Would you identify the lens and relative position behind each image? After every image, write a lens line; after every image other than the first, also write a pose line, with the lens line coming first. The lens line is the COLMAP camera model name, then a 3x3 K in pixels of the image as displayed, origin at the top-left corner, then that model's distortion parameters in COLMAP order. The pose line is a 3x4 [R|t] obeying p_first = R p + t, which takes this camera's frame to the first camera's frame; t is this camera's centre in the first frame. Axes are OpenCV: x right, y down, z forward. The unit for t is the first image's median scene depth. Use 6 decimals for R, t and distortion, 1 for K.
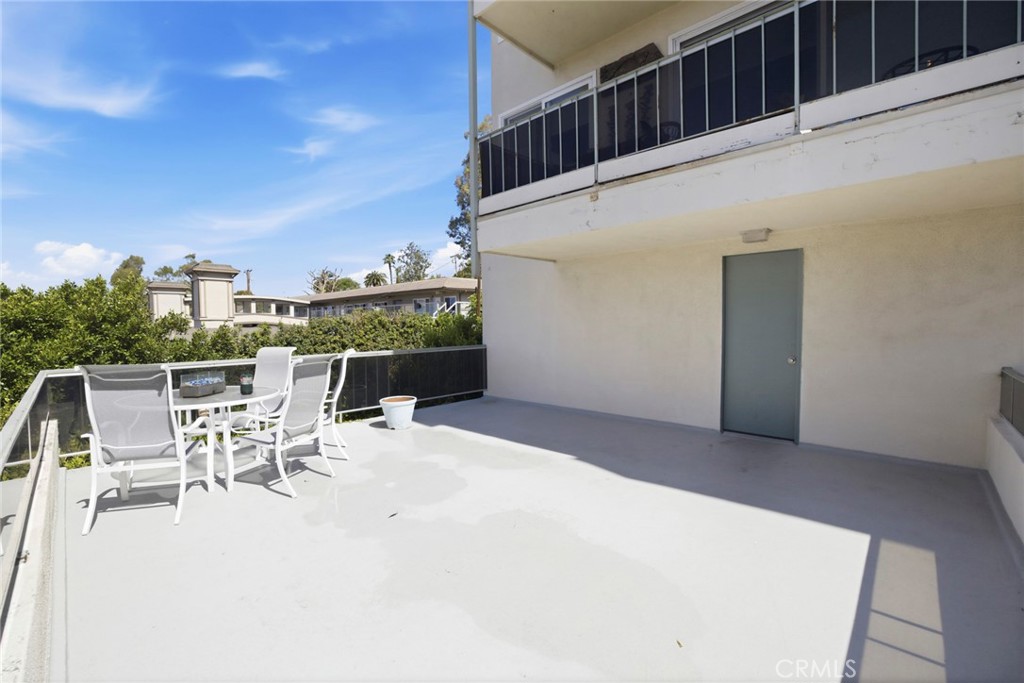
lens RADIAL K [[439.4, 0, 512.0], [0, 439.4, 341.5], [0, 0, 1]] dist [-0.024090, -0.000029]
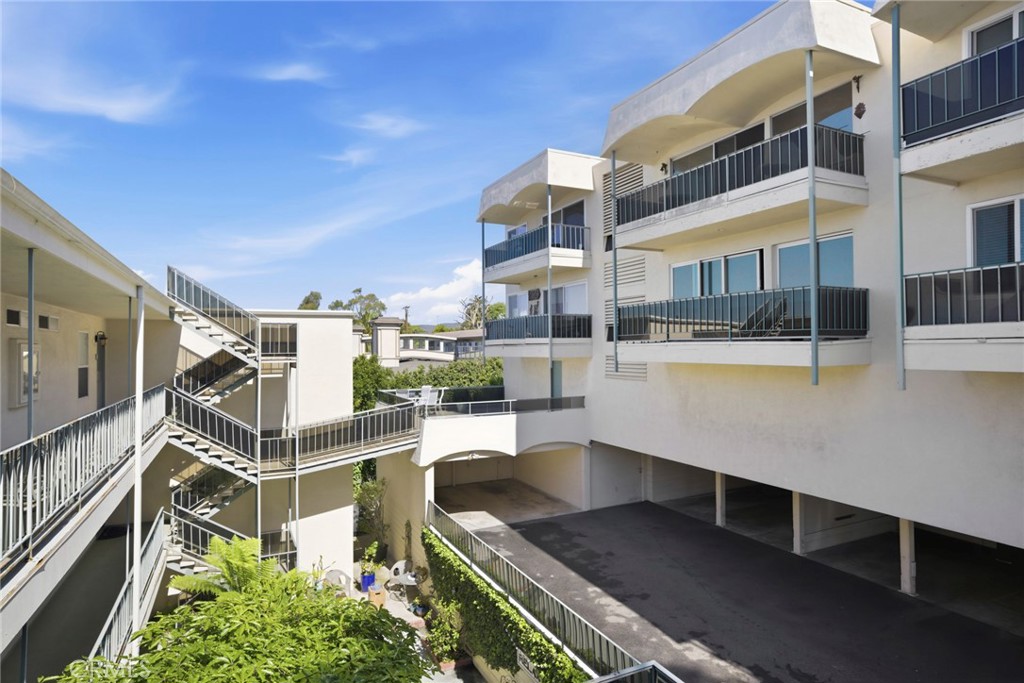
lens RADIAL K [[562.3, 0, 507.6], [0, 562.3, 343.4], [0, 0, 1]] dist [-0.027854, 0.024920]
pose [[0.936594, -0.004820, -0.350384, 0.172729], [-0.012773, 0.998771, -0.047882, -0.012208], [0.350185, 0.049322, 0.935381, -0.314262]]
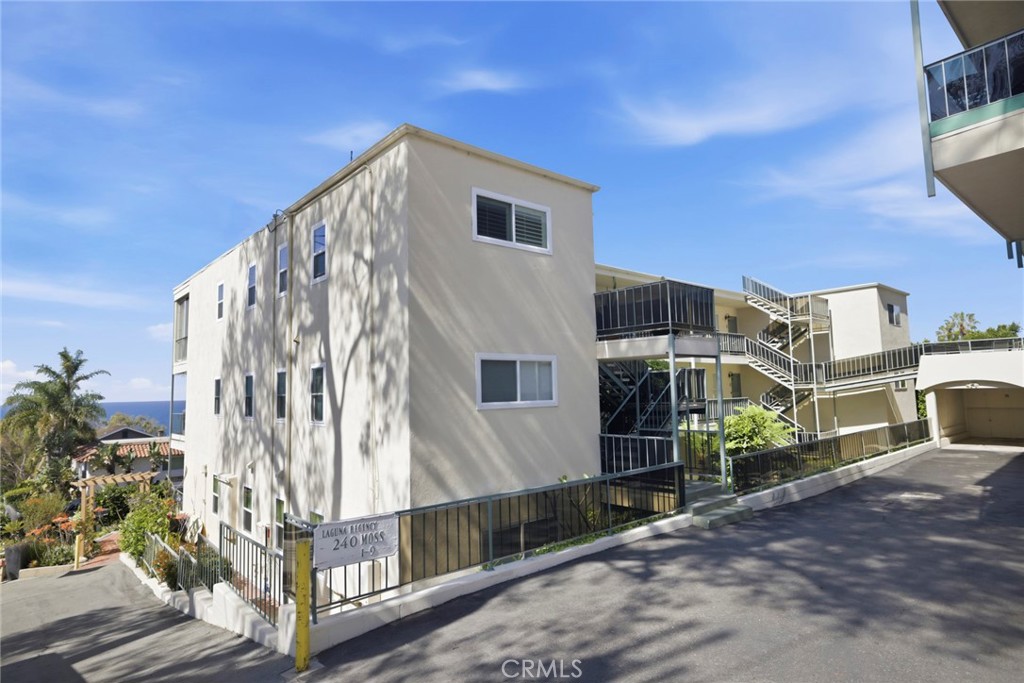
lens RADIAL K [[561.8, 0, 512.0], [0, 561.8, 341.5], [0, 0, 1]] dist [-0.024607, 0.024987]
pose [[-0.093690, -0.076392, -0.992666, 0.471036], [-0.018063, 0.997018, -0.075022, 0.045801], [0.995438, 0.010902, -0.094790, -0.290541]]
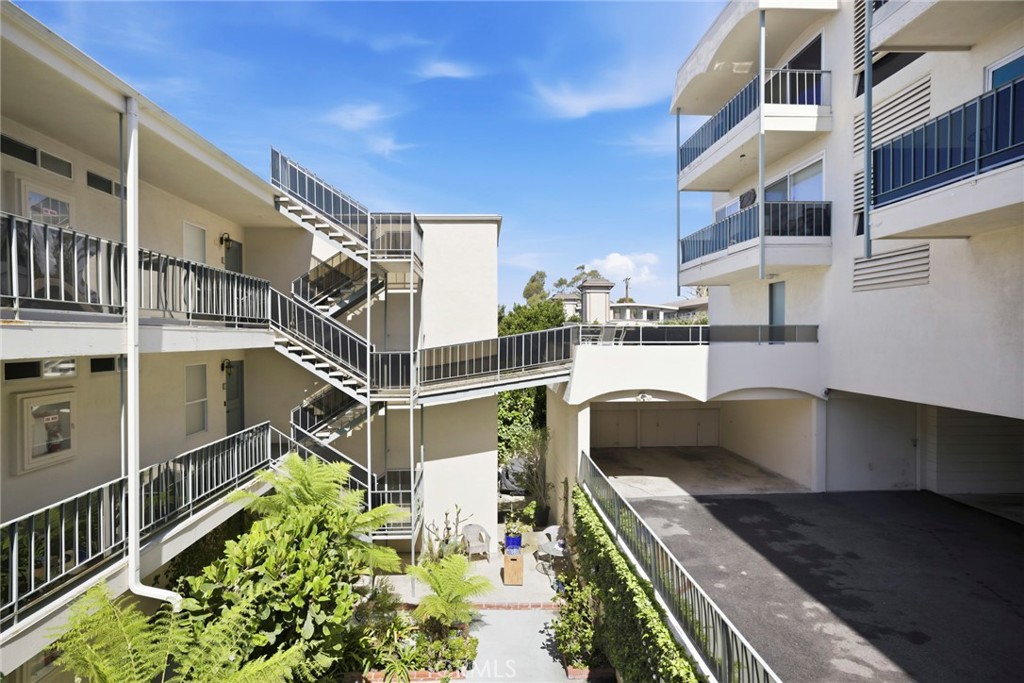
lens RADIAL K [[562.3, 0, 507.6], [0, 562.3, 343.4], [0, 0, 1]] dist [-0.027854, 0.024920]
pose [[0.722250, 0.015171, -0.691466, 0.162937], [-0.032073, 0.999419, -0.011574, 0.021330], [0.690888, 0.030537, 0.722317, -0.222603]]
